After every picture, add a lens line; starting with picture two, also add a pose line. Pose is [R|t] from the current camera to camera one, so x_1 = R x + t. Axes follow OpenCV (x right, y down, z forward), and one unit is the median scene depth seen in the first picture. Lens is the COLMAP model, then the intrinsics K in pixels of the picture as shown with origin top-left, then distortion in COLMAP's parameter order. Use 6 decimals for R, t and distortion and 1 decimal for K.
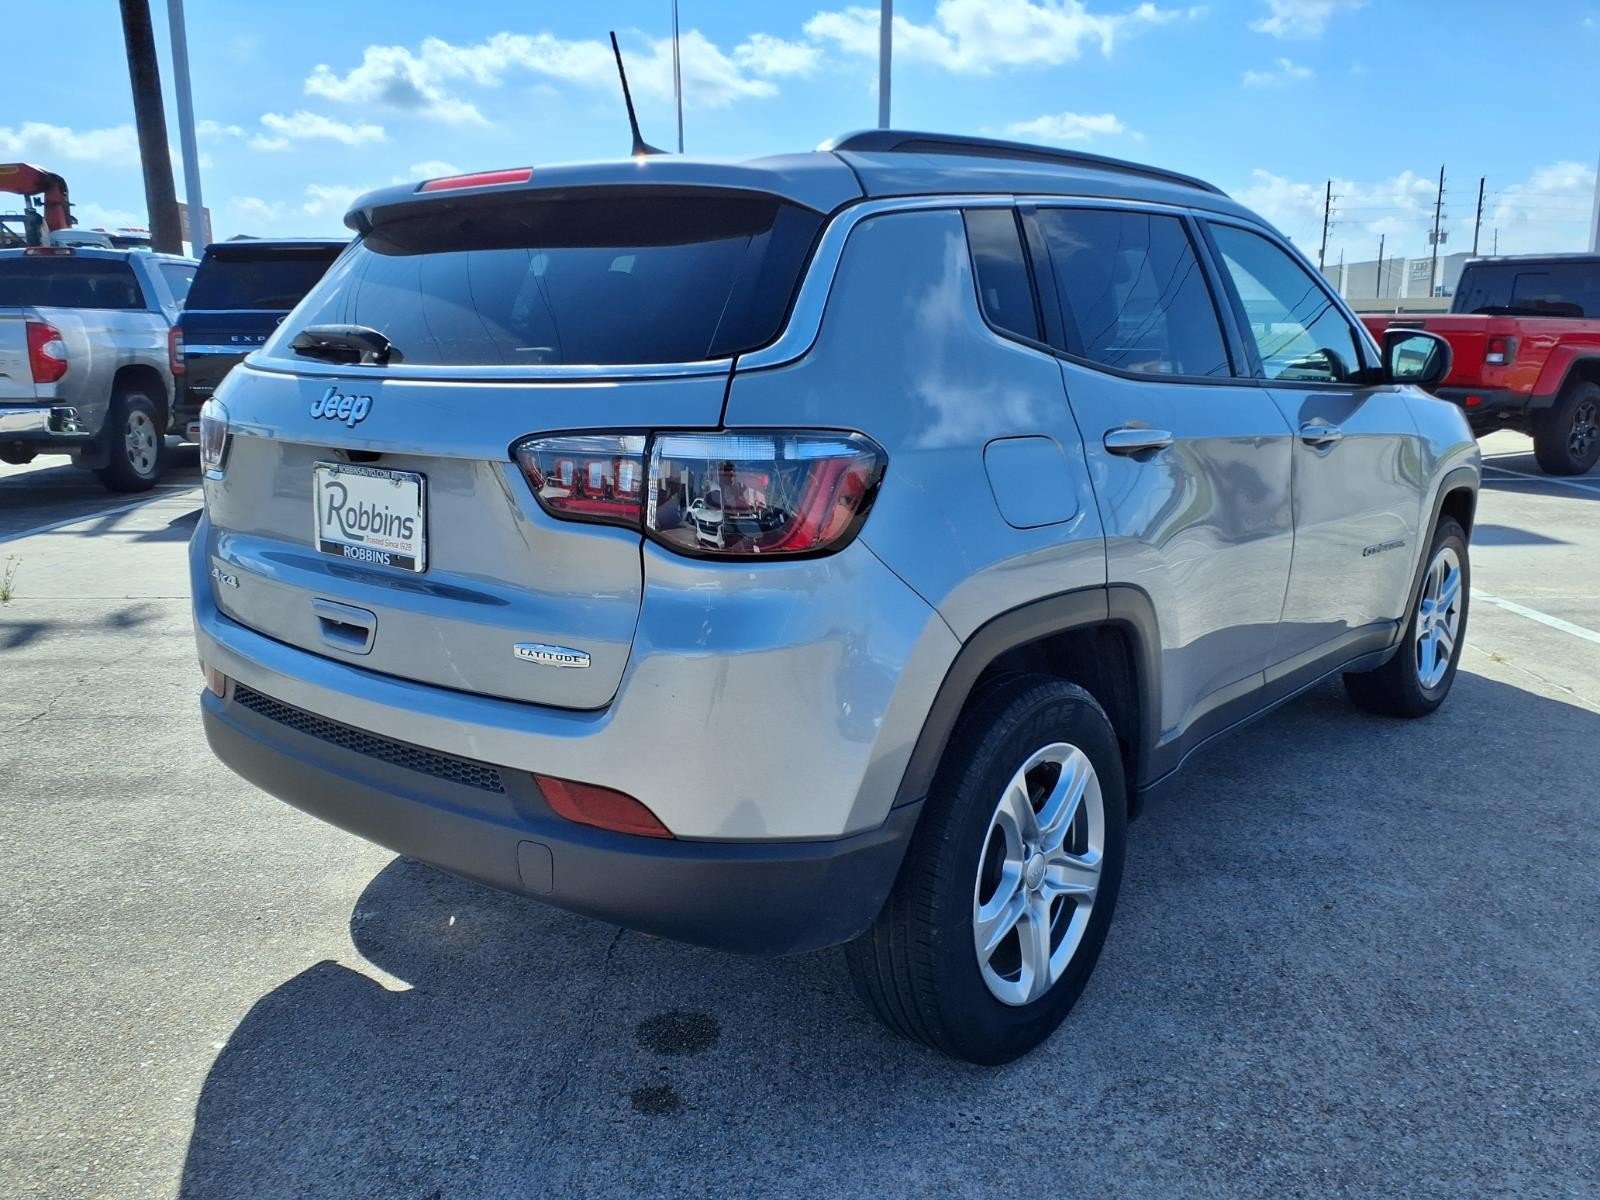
lens RADIAL K [[1244.2, 0, 805.4], [0, 1244.2, 622.6], [0, 0, 1]] dist [0.026196, 0.000459]
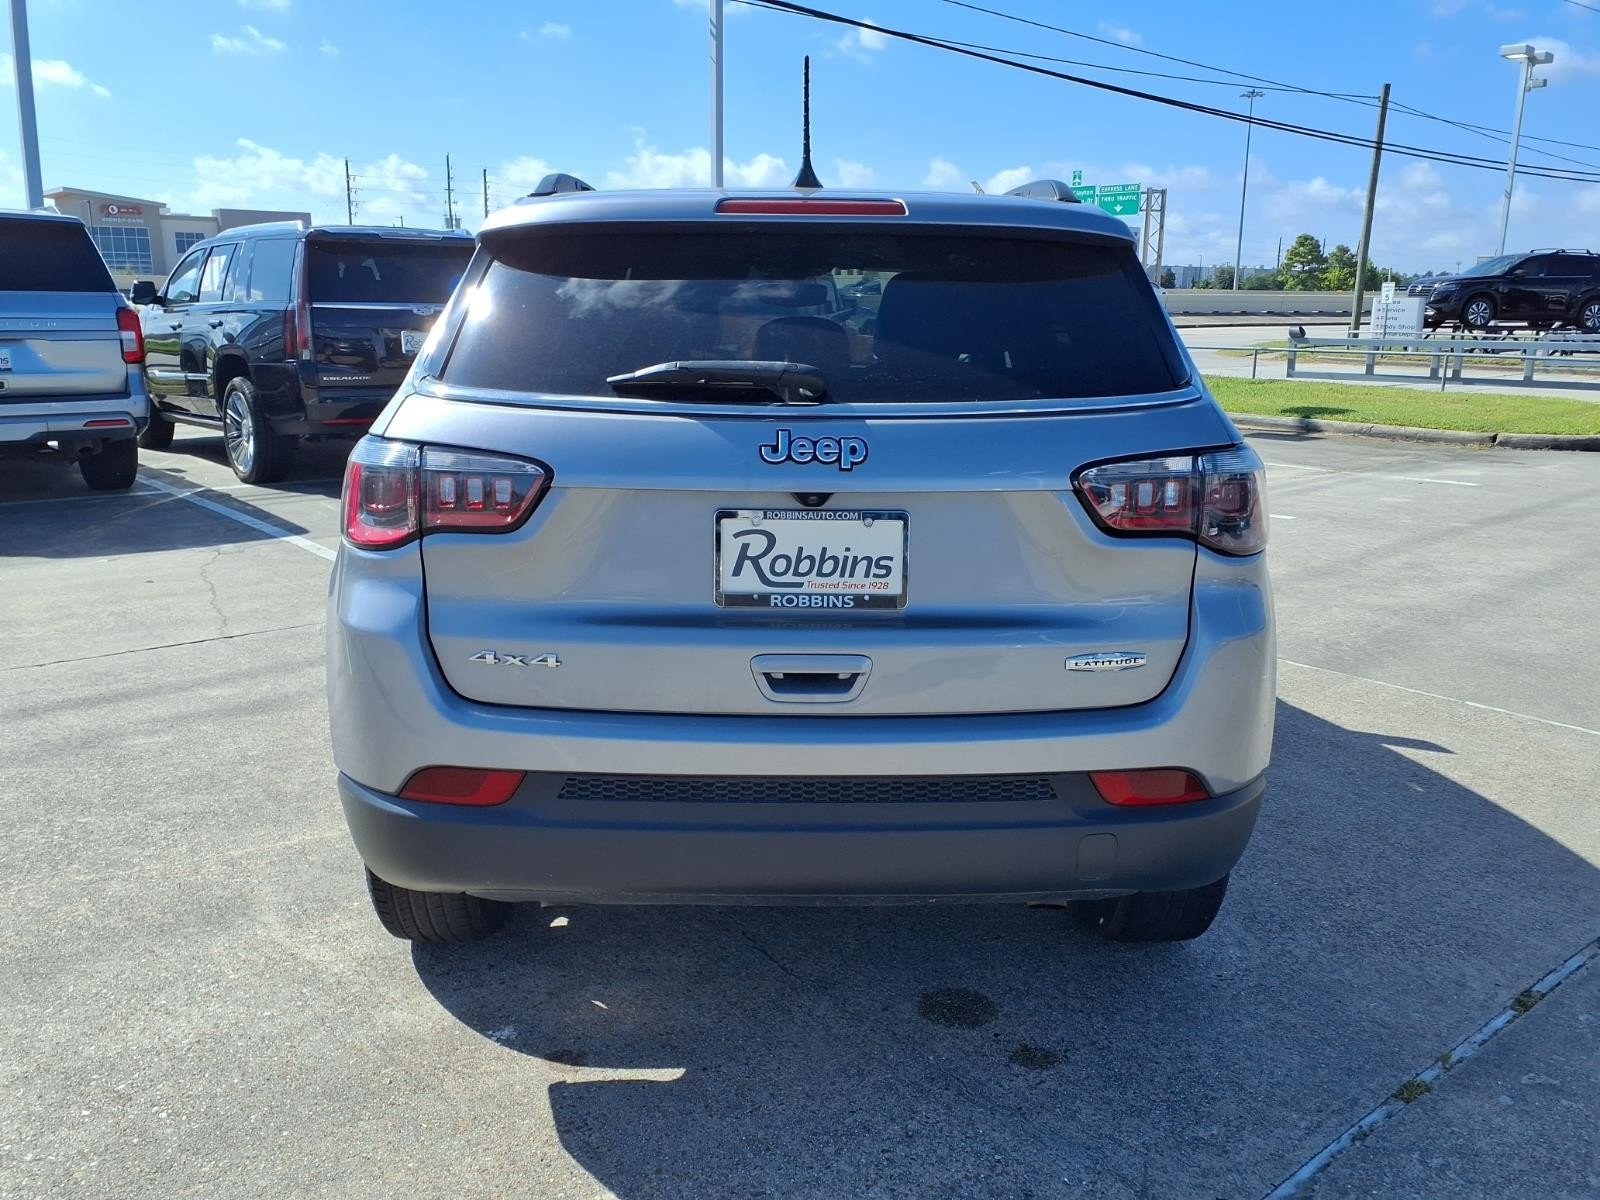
lens RADIAL K [[1268.2, 0, 800.0], [0, 1268.2, 600.0], [0, 0, 1]] dist [0.010155, -0.002234]
pose [[0.771077, -0.139168, 0.621348, -0.981403], [0.137179, 0.989216, 0.051325, -0.108707], [-0.621790, 0.045660, 0.781852, 0.252806]]
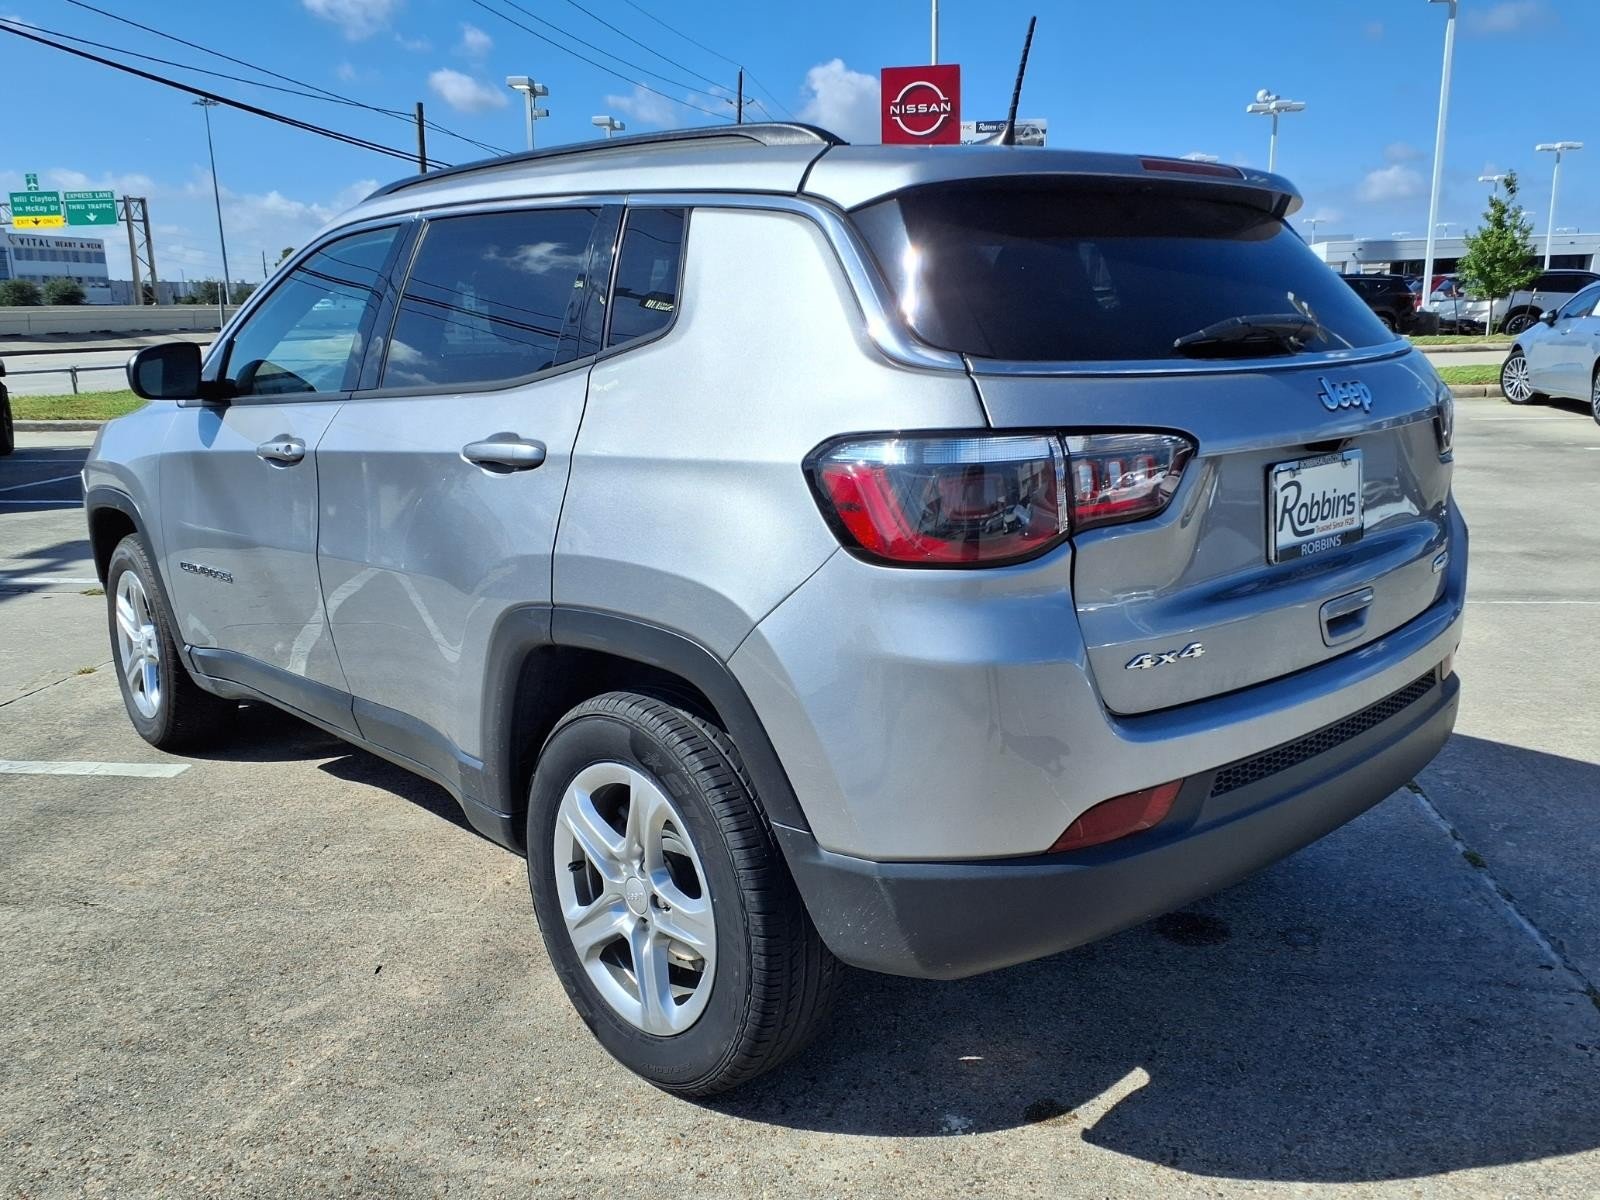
lens RADIAL K [[1268.2, 0, 800.0], [0, 1268.2, 600.0], [0, 0, 1]] dist [0.010155, -0.002234]
pose [[0.166515, -0.225650, 0.959872, -1.422952], [0.247332, 0.951900, 0.180870, -0.302488], [-0.954515, 0.207289, 0.214316, 1.211782]]
